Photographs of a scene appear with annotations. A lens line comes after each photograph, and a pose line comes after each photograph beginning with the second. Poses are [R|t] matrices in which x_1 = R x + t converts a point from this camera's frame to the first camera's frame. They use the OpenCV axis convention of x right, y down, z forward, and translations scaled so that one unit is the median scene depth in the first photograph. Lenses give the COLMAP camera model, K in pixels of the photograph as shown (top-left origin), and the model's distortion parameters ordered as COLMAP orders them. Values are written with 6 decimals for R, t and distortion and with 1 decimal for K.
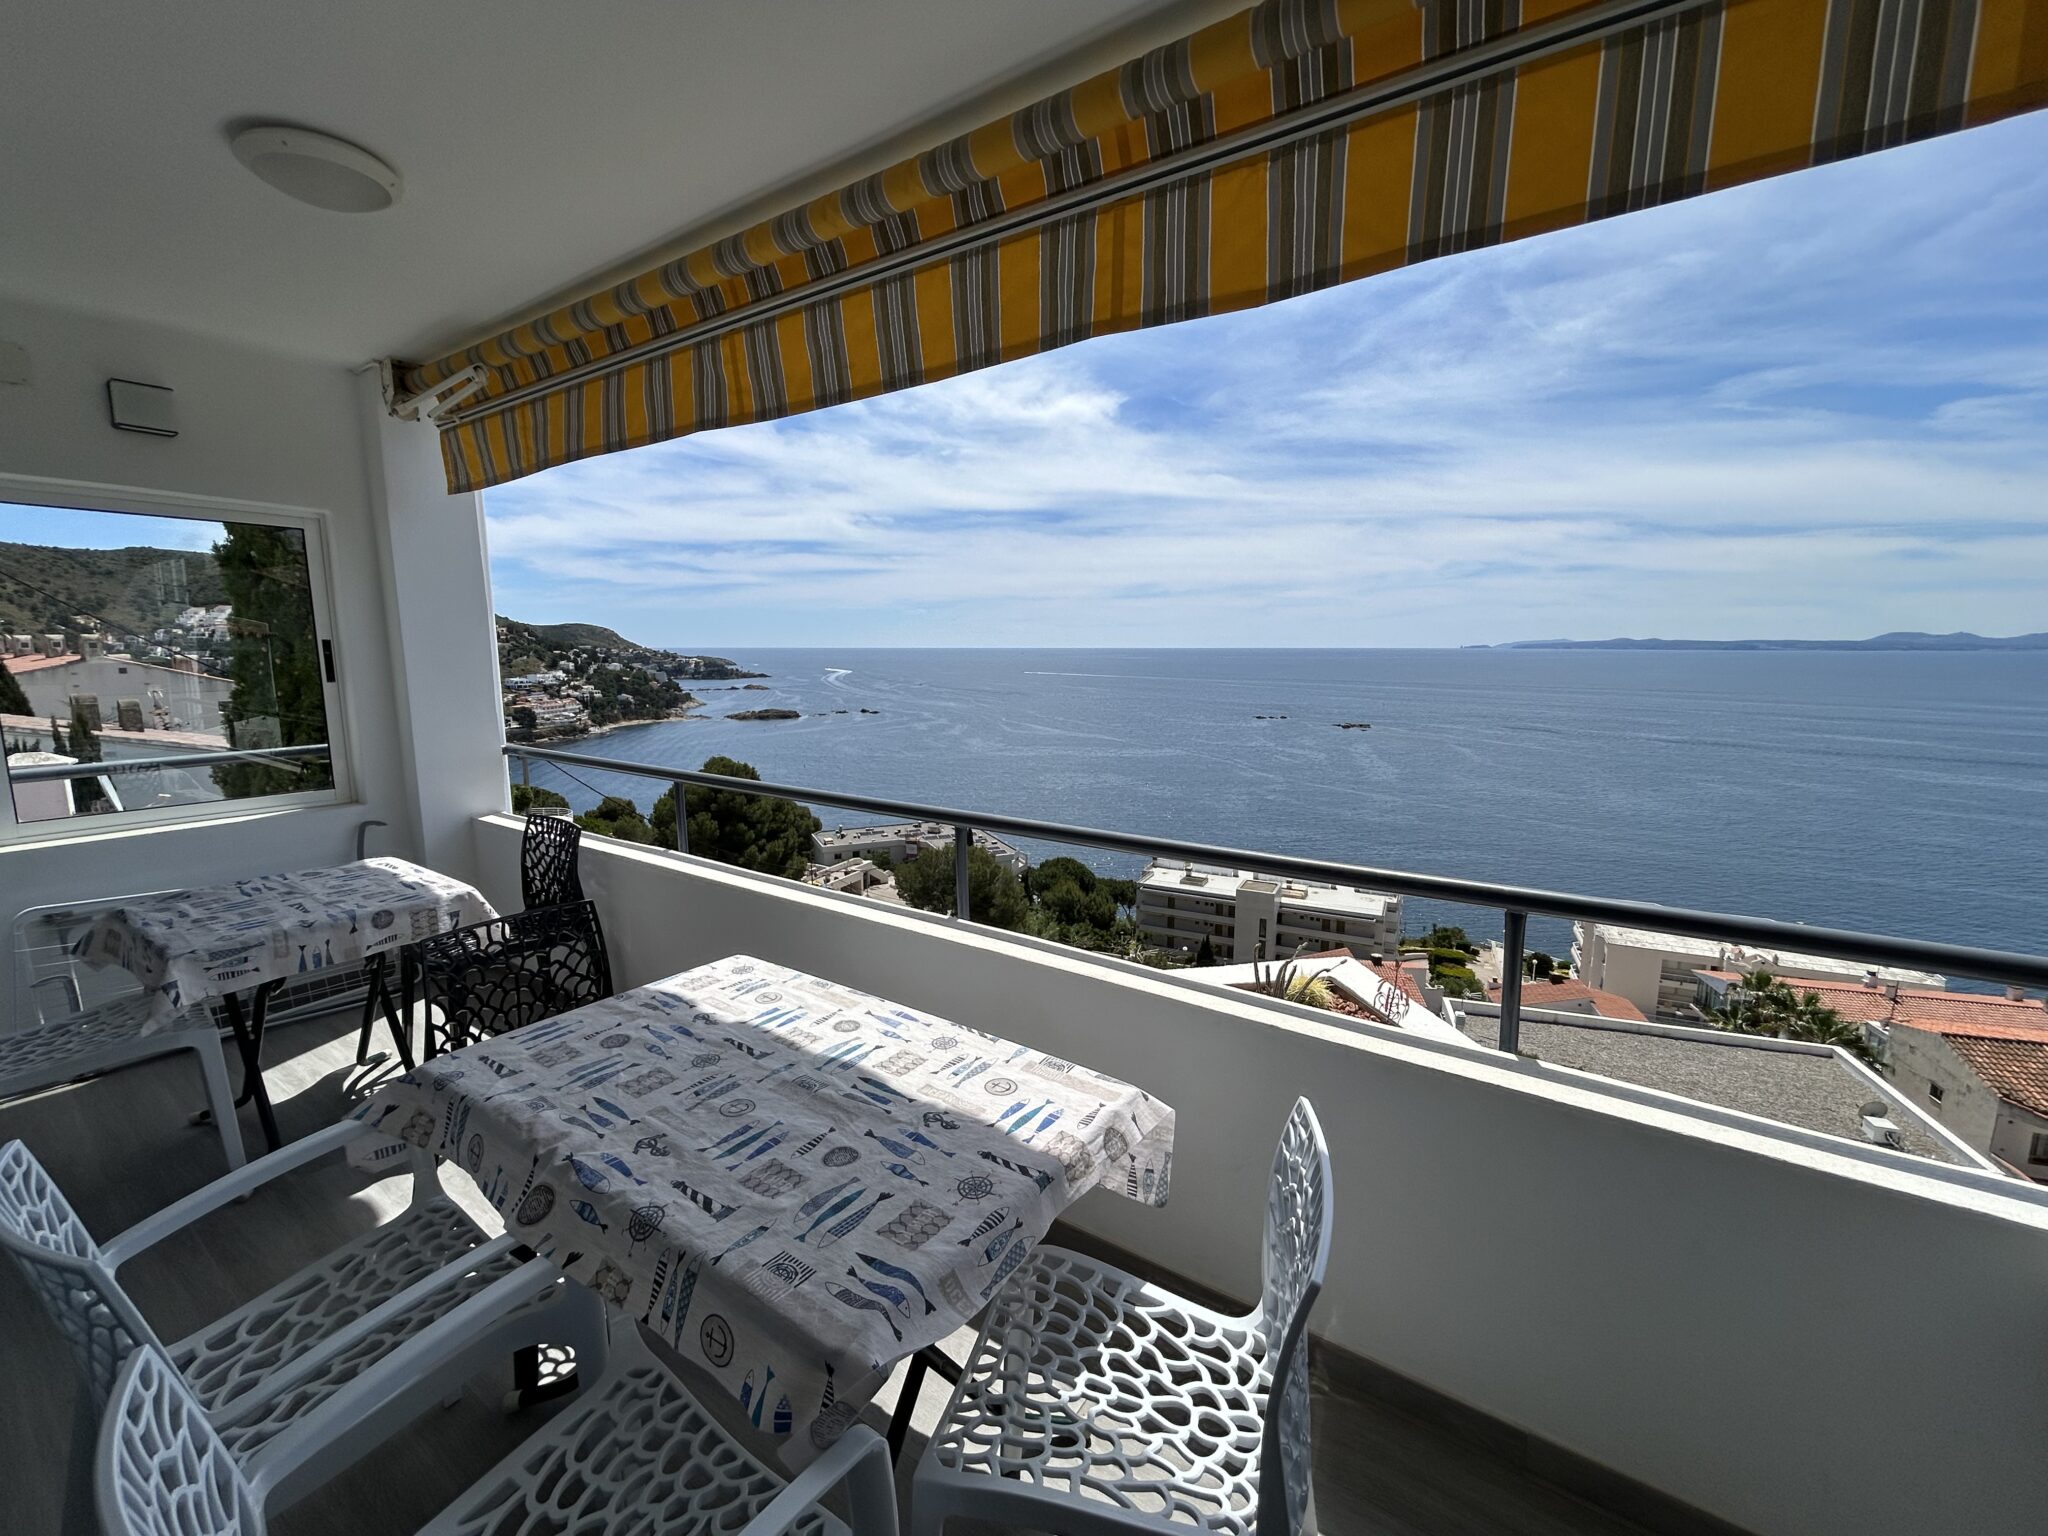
lens RADIAL K [[827.3, 0, 1025.2], [0, 827.3, 775.7], [0, 0, 1]] dist [-0.000421, 0.000583]
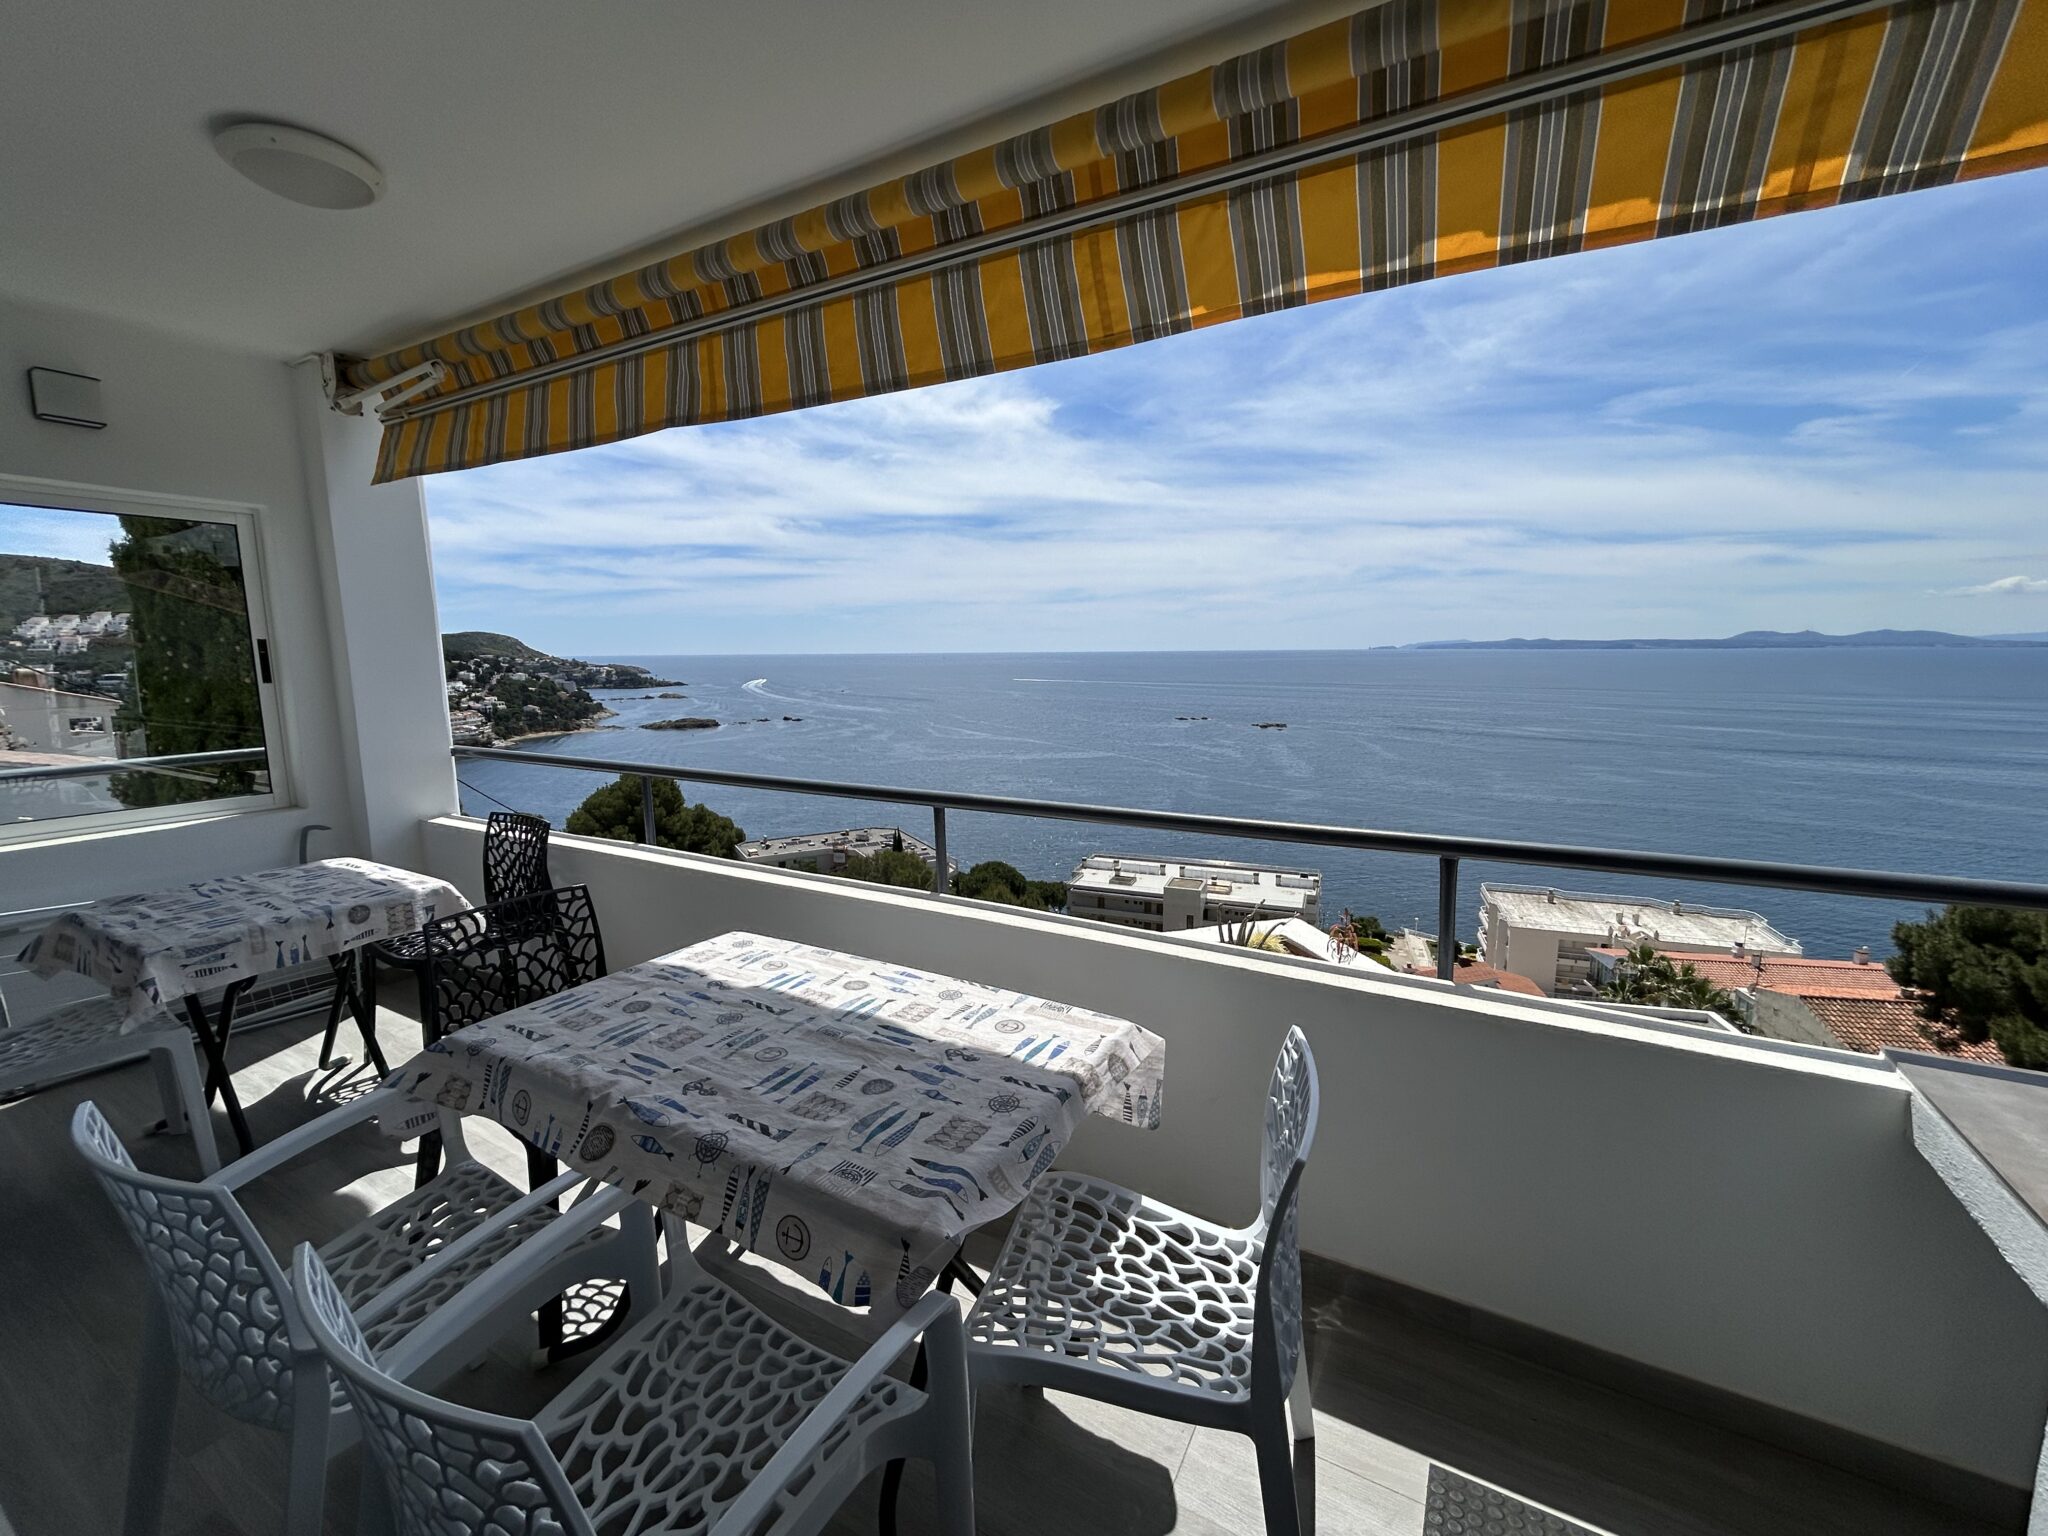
lens RADIAL K [[828.5, 0, 1022.5], [0, 828.5, 777.8], [0, 0, 1]] dist [0.000041, -0.000121]
pose [[0.996033, -0.021390, 0.086375, -0.044597], [0.021809, 0.999754, -0.003920, 0.021570], [-0.086270, 0.005788, 0.996255, -0.045654]]
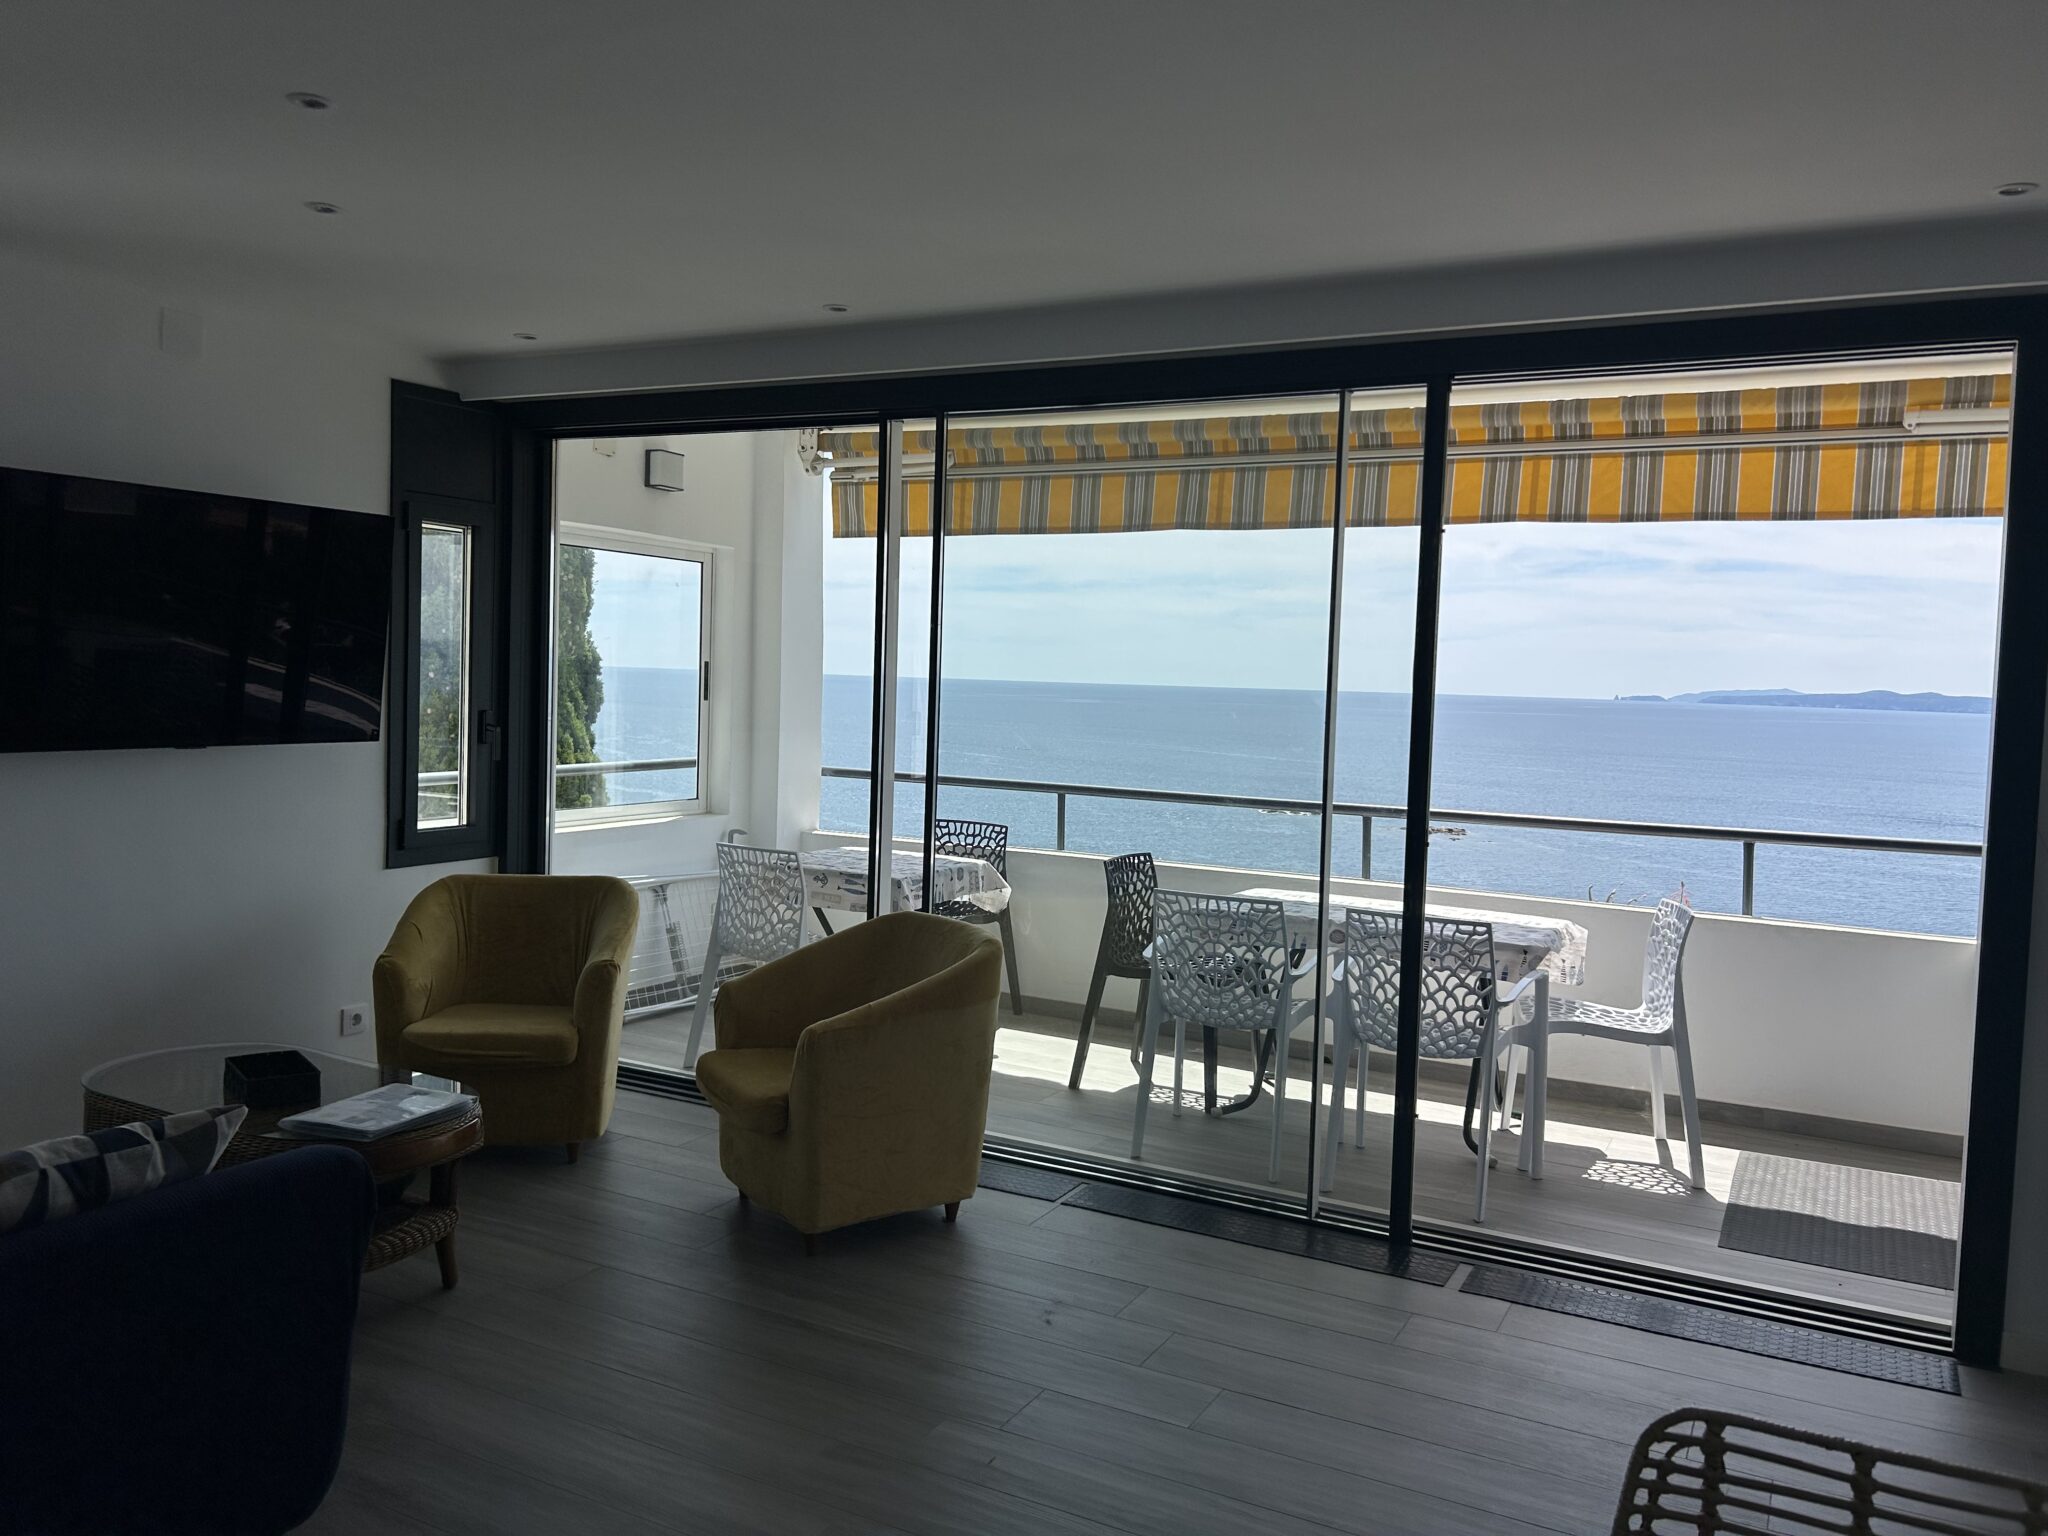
lens RADIAL K [[1540.8, 0, 1030.1], [0, 1540.8, 754.4], [0, 0, 1]] dist [0.083670, -0.106662]
pose [[0.991911, 0.025026, 0.124445, -0.689600], [-0.011806, 0.994312, -0.105855, 0.171944], [-0.126387, 0.103529, 0.986564, -1.078499]]
